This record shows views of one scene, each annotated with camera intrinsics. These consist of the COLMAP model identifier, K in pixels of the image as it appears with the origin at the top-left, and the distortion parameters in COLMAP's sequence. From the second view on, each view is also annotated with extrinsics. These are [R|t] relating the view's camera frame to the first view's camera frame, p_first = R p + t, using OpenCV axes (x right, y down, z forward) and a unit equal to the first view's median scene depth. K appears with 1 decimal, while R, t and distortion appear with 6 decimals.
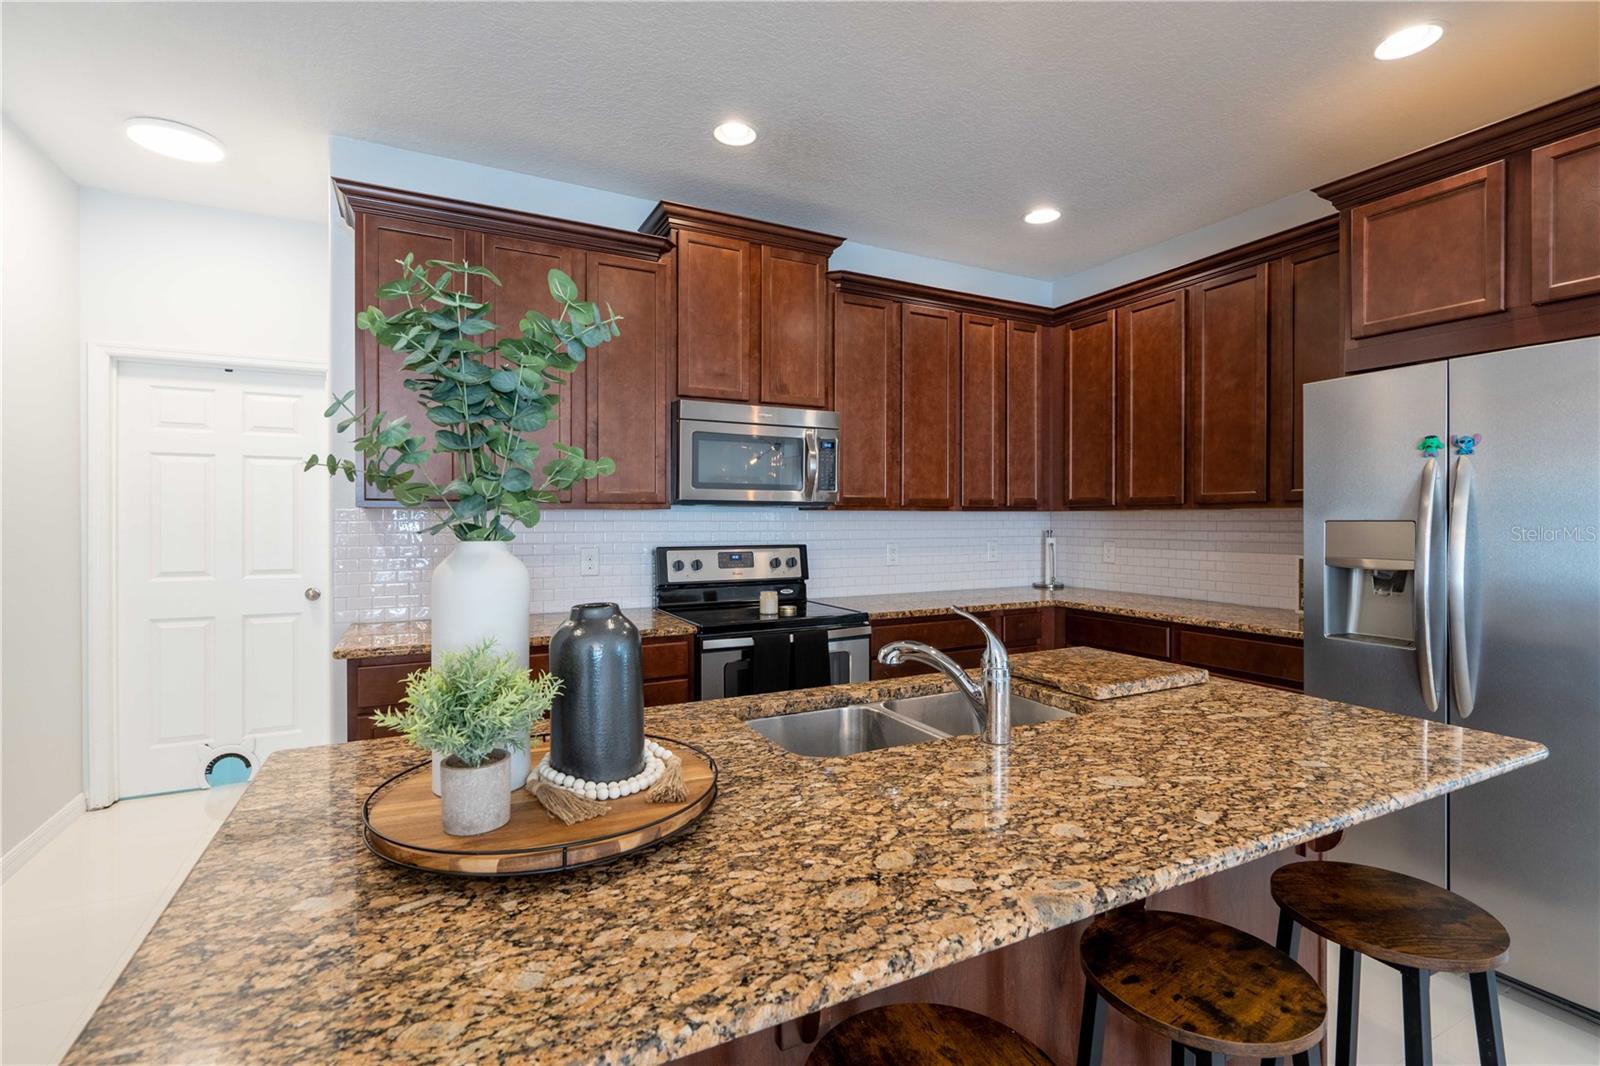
lens RADIAL K [[731.9, 0, 801.7], [0, 731.9, 524.0], [0, 0, 1]] dist [0.001745, 0.000183]
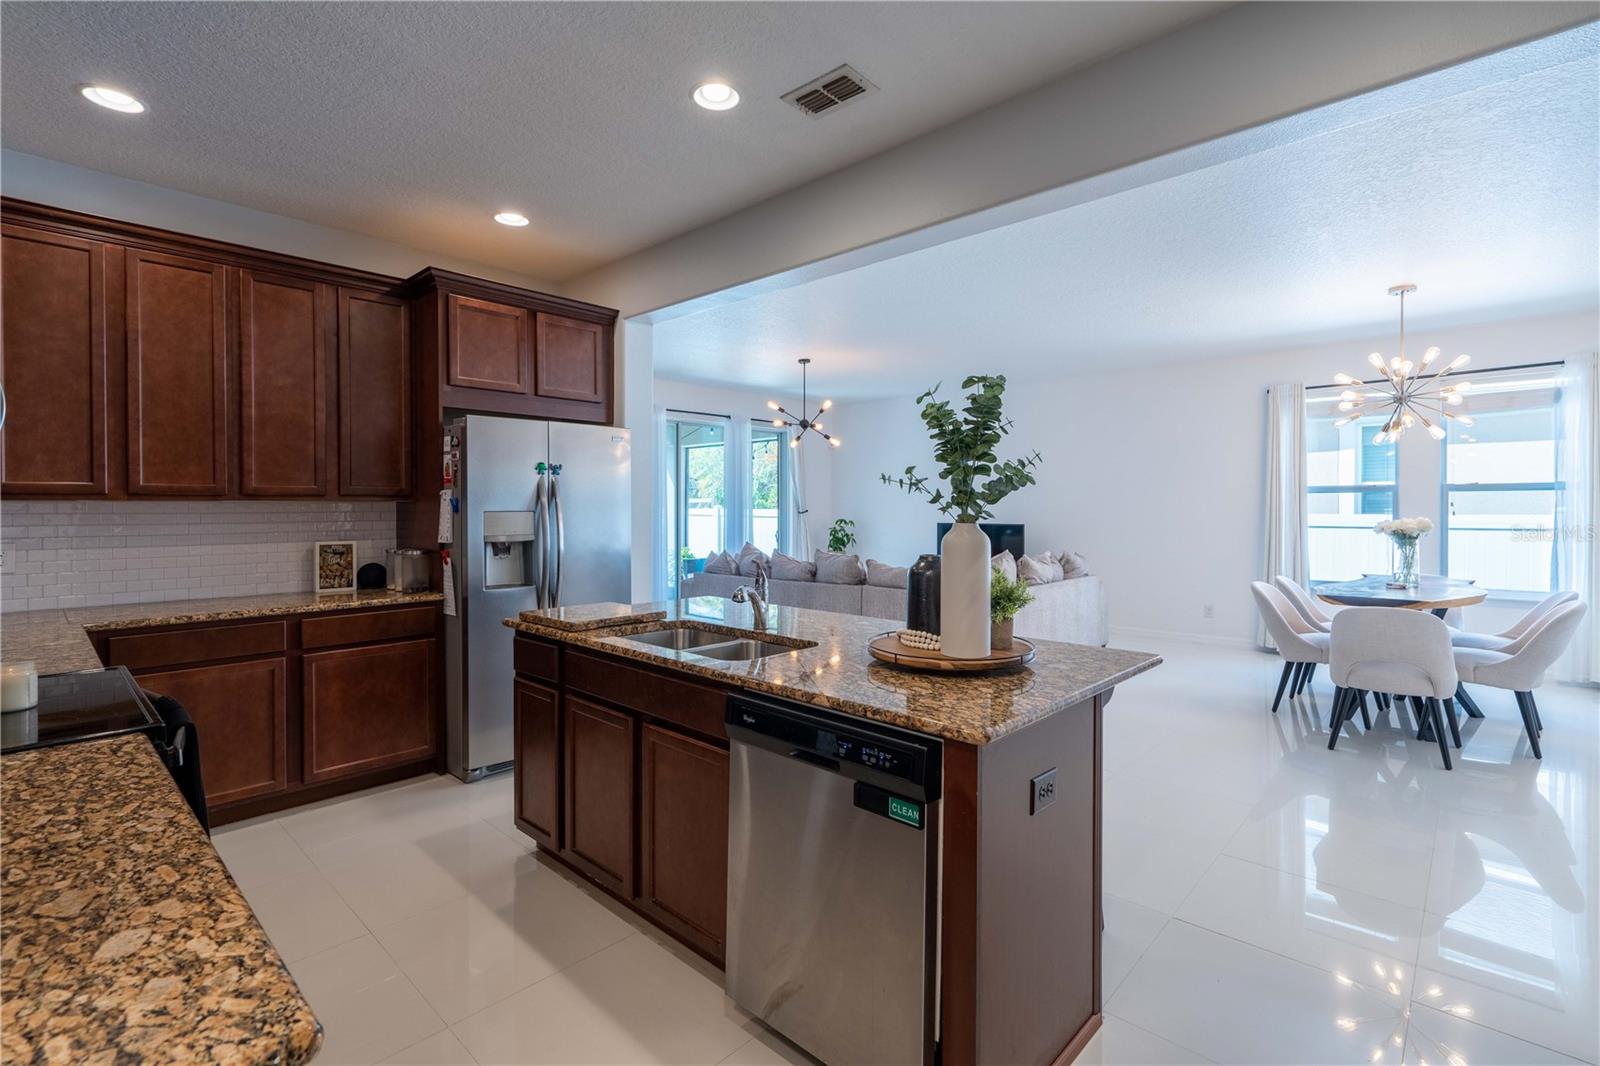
lens RADIAL K [[731.9, 0, 799.5], [0, 731.9, 520.6], [0, 0, 1]] dist [0.001745, 0.000183]
pose [[-0.339278, -0.016138, 0.940548, -0.642485], [0.008013, 0.999767, 0.020044, -0.007749], [-0.940652, 0.014337, -0.339069, 0.655747]]
